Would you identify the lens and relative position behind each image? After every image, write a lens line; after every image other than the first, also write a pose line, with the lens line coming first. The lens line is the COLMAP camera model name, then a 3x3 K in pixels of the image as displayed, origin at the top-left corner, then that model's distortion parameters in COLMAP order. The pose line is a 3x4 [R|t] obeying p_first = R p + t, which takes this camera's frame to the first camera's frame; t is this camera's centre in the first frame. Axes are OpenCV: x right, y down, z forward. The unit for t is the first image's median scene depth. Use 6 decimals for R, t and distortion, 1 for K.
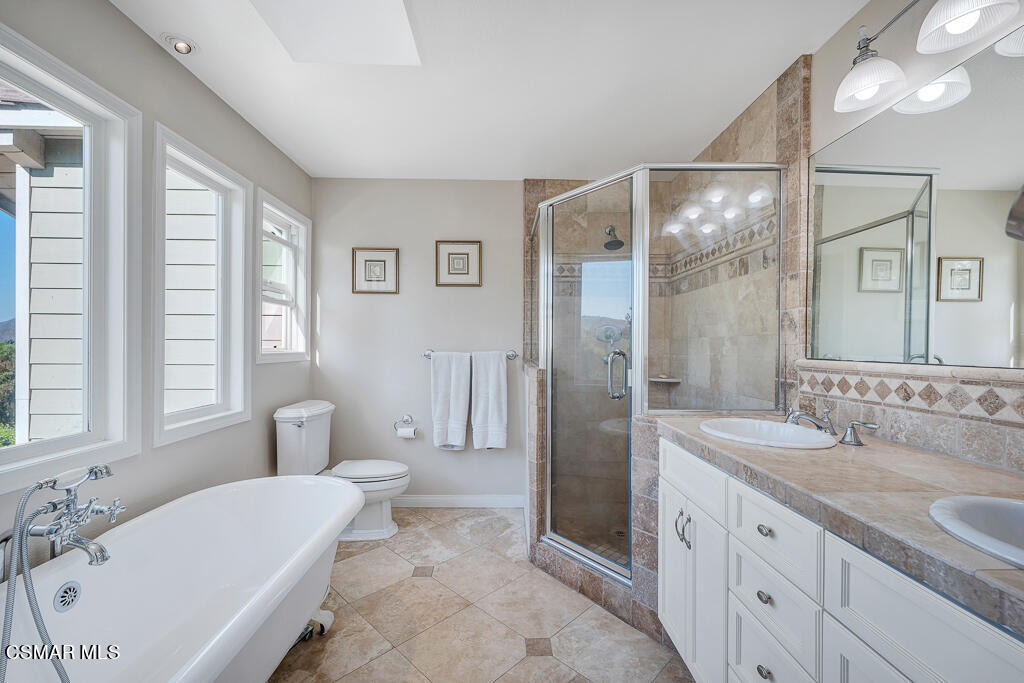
lens RADIAL K [[430.1, 0, 508.9], [0, 430.1, 348.8], [0, 0, 1]] dist [-0.001191, -0.000070]
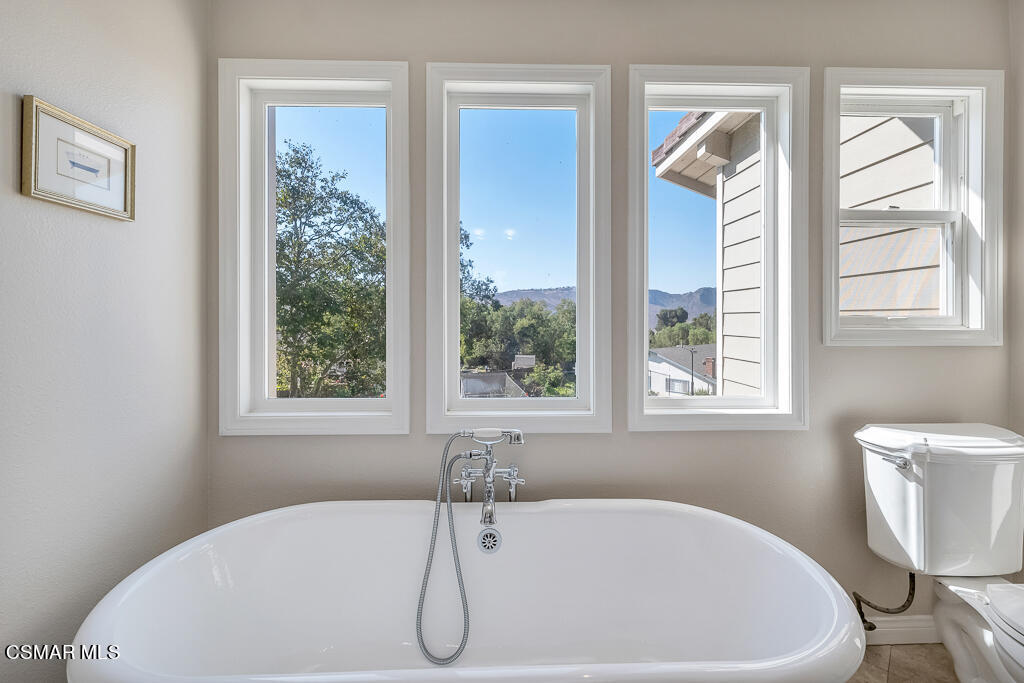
lens RADIAL K [[411.3, 0, 511.1], [0, 411.3, 324.5], [0, 0, 1]] dist [0.000105, -0.000038]
pose [[0.011812, -0.002732, -0.999927, 0.021165], [-0.010280, 0.999943, -0.002853, 0.009743], [0.999877, 0.010312, 0.011783, 0.550274]]
